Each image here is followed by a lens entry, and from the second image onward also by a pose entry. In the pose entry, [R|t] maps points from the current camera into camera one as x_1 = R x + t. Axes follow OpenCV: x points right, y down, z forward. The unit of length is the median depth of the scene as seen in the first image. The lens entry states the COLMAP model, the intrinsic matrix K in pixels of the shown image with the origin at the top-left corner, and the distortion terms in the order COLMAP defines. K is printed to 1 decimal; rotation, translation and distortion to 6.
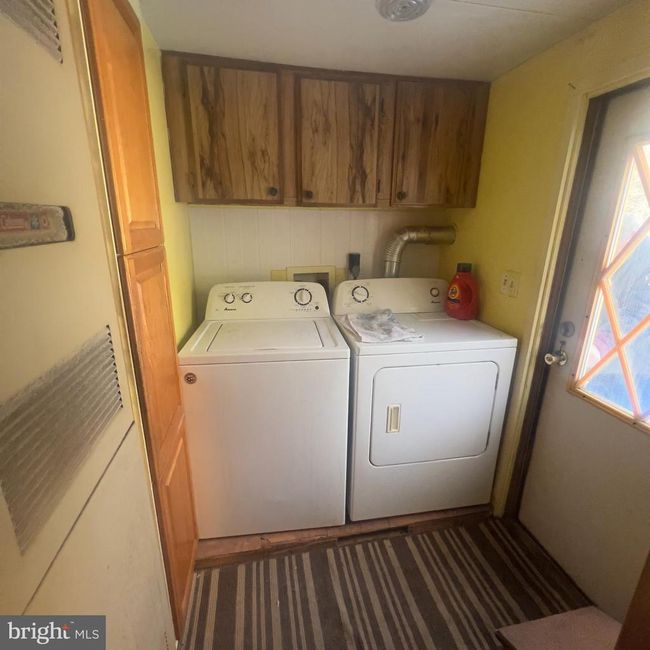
lens RADIAL K [[346.2, 0, 323.6], [0, 346.2, 324.5], [0, 0, 1]] dist [0.000142, -0.000134]
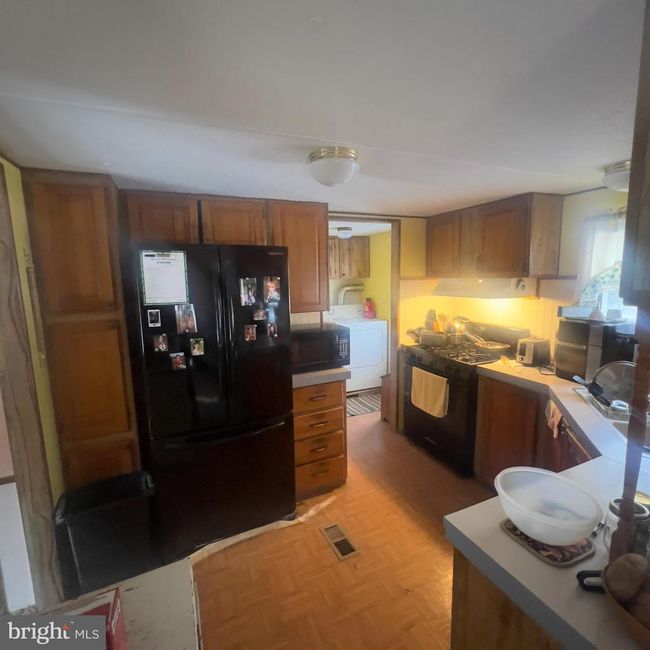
lens RADIAL K [[346.2, 0, 323.6], [0, 346.2, 324.5], [0, 0, 1]] dist [0.000142, -0.000134]
pose [[0.977209, -0.062725, 0.202799, -0.539451], [0.090477, 0.987297, -0.130607, 0.383518], [-0.192031, 0.145979, 0.970471, -1.662556]]
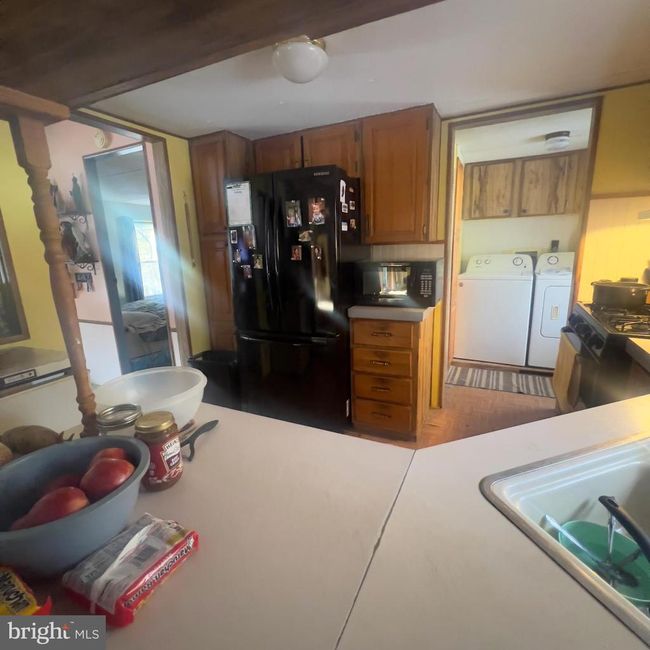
lens RADIAL K [[346.2, 0, 323.6], [0, 346.2, 324.5], [0, 0, 1]] dist [0.000142, -0.000134]
pose [[0.784935, 0.099286, -0.611571, 0.361376], [-0.129000, 0.991634, -0.004580, 0.493491], [0.606000, 0.082488, 0.791177, -1.400448]]
